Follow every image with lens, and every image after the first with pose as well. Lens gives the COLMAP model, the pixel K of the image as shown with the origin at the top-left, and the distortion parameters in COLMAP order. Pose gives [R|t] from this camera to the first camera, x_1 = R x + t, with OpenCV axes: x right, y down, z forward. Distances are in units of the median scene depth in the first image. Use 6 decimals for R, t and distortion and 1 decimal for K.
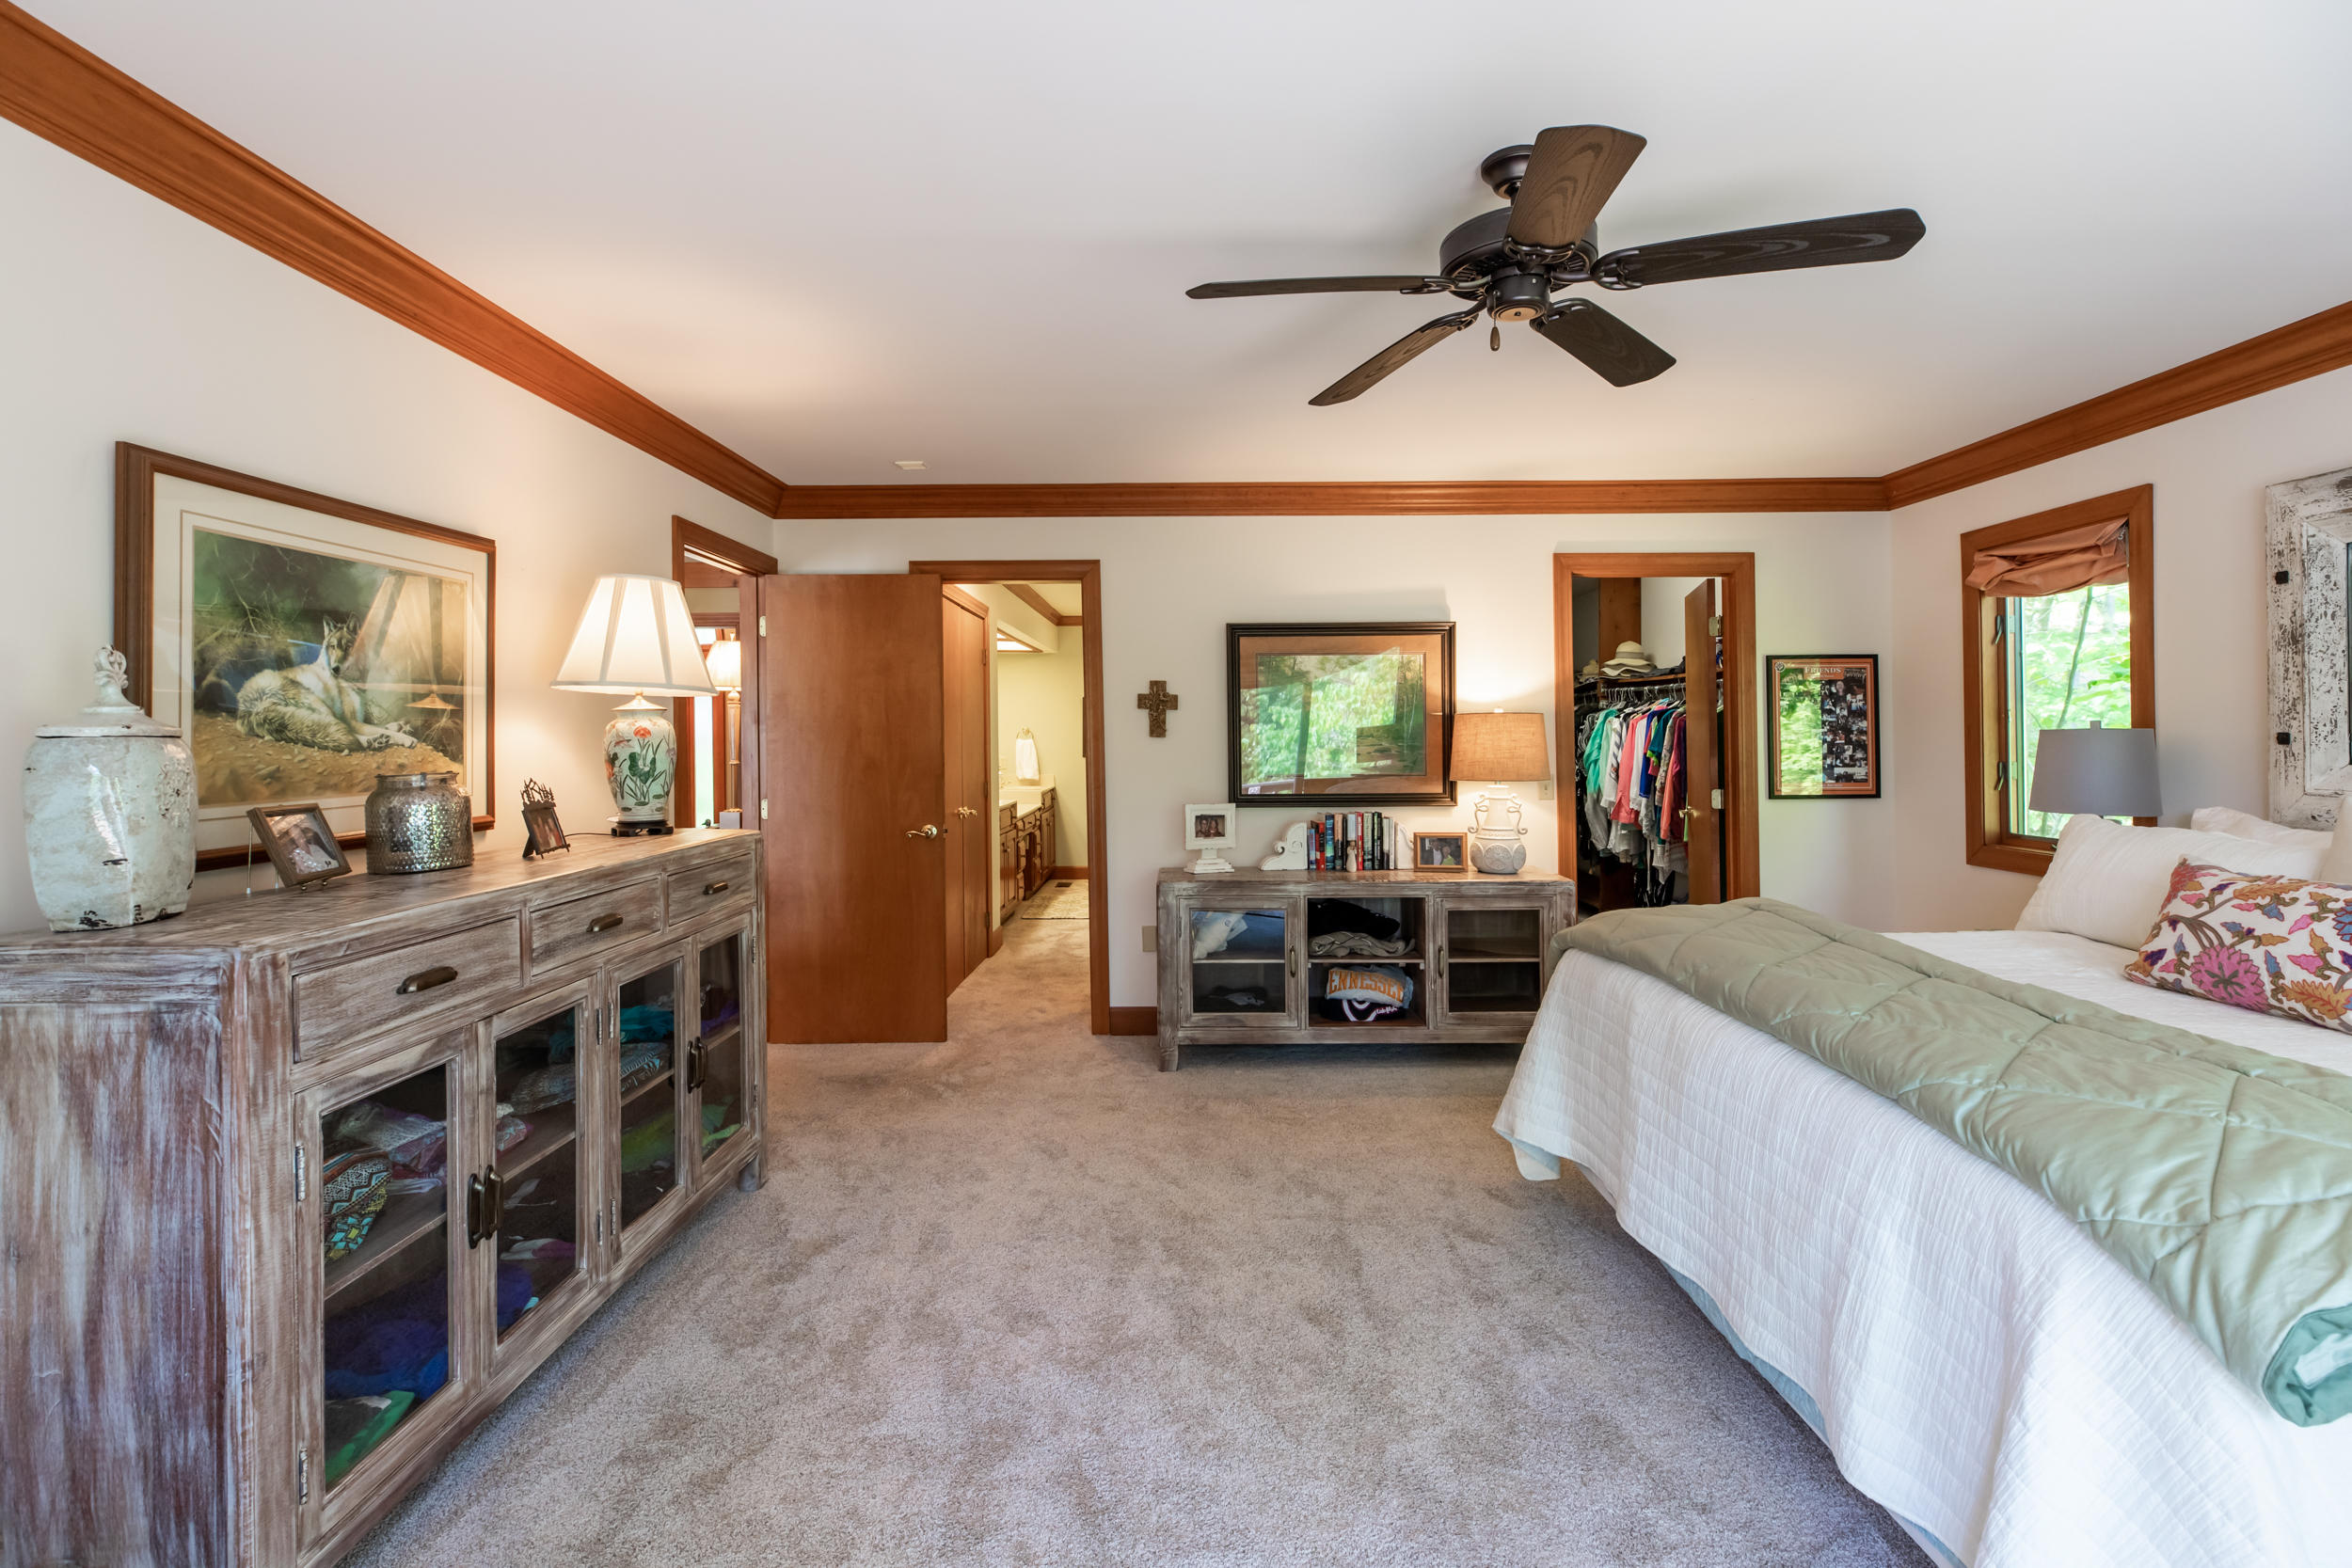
lens RADIAL K [[1089.5, 0, 1176.7], [0, 1089.5, 735.5], [0, 0, 1]] dist [0.008339, -0.000732]
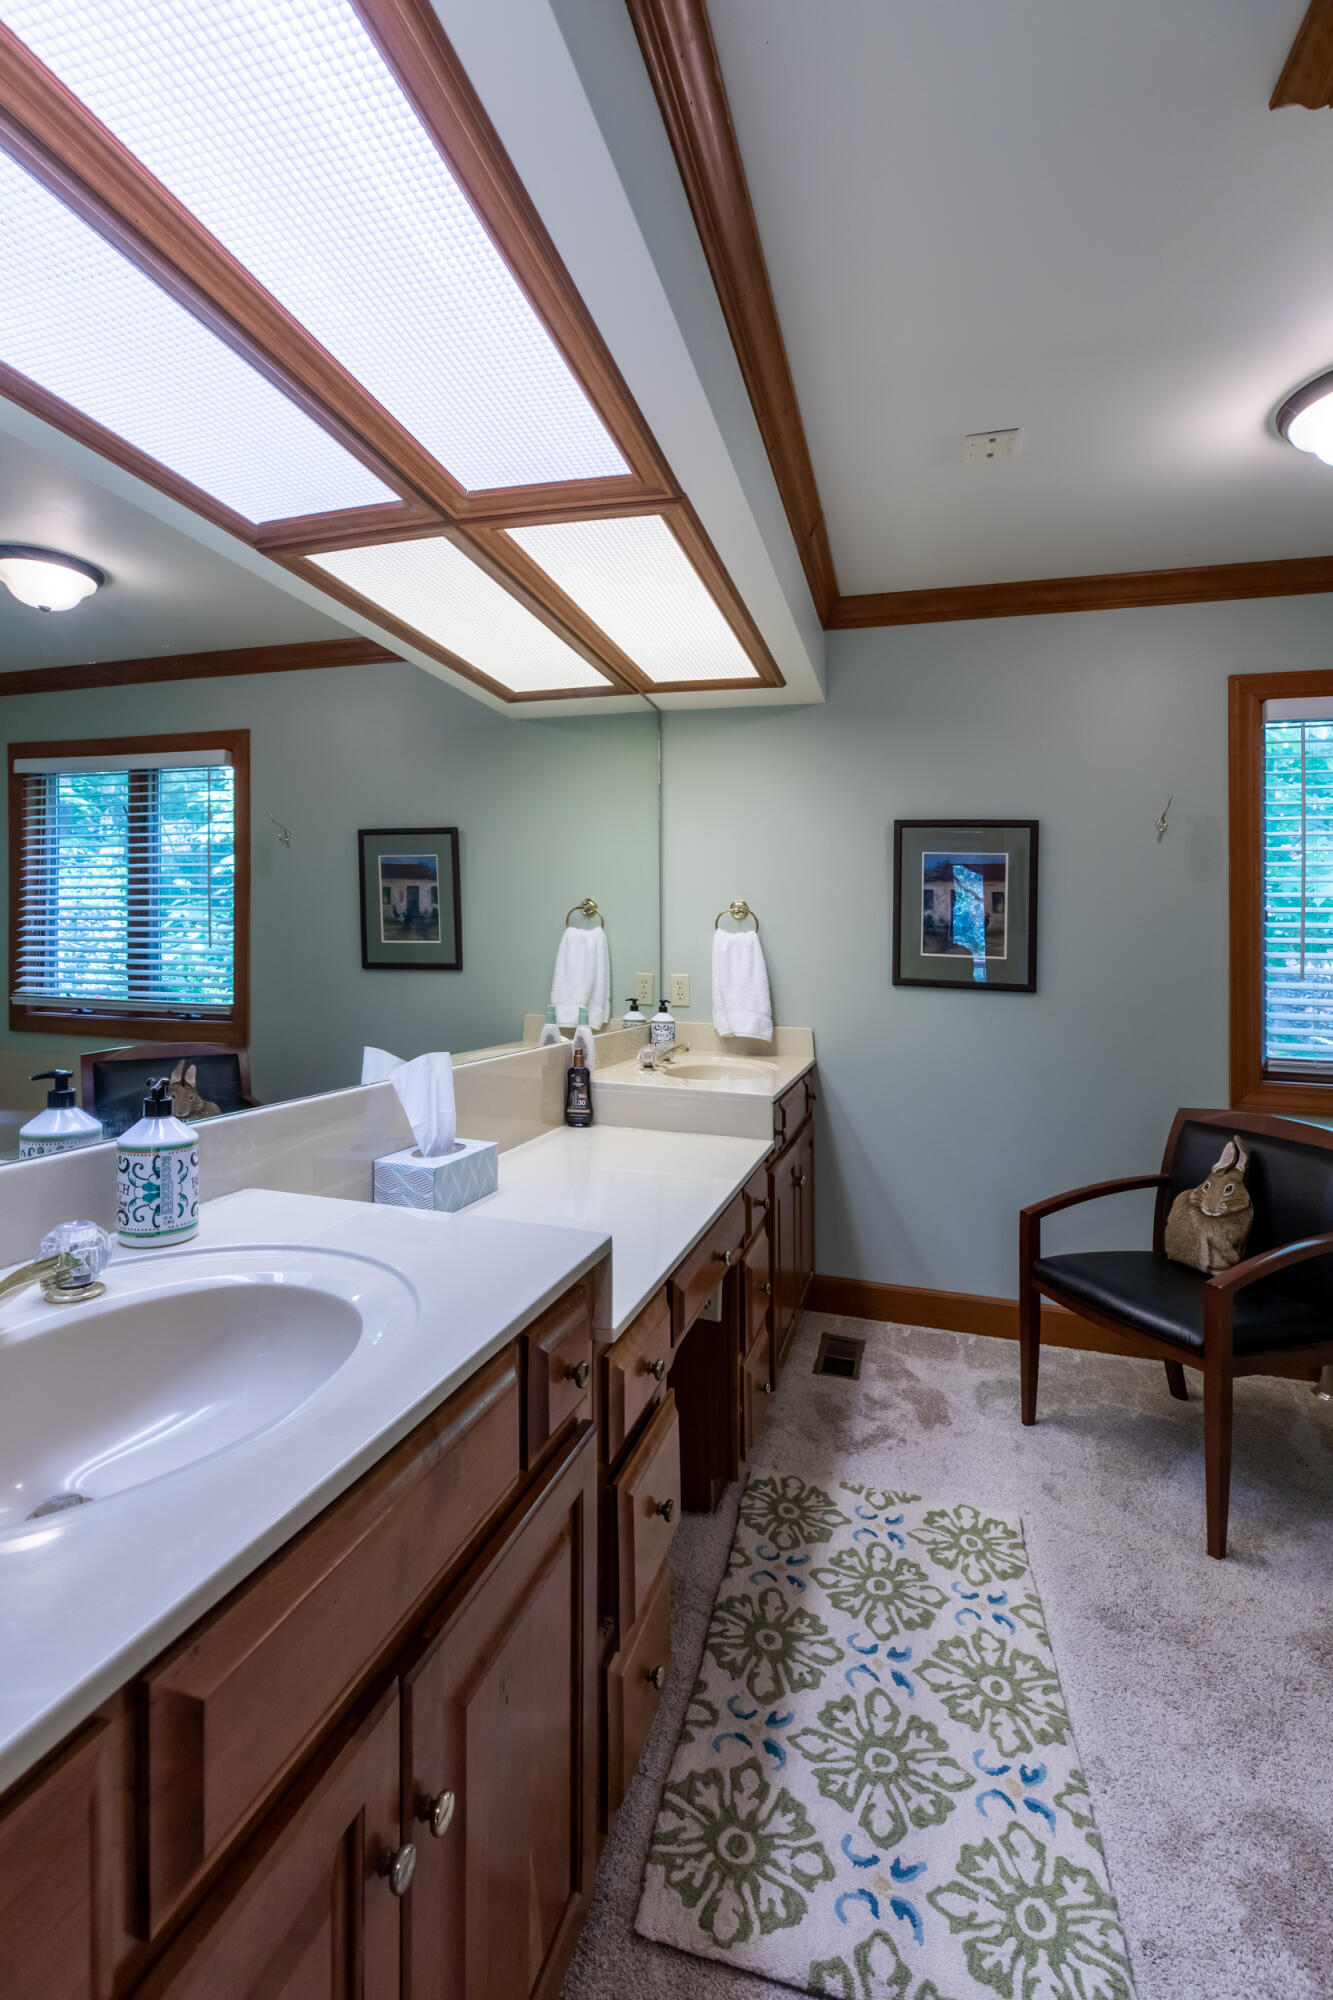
lens RADIAL K [[897.8, 0, 664.5], [0, 897.8, 966.2], [0, 0, 1]] dist [0.003509, -0.000079]
pose [[0.964419, 0.008031, -0.264257, -0.260999], [-0.007343, 0.999967, 0.003593, 0.046424], [0.264277, -0.001525, 0.964446, 2.240030]]
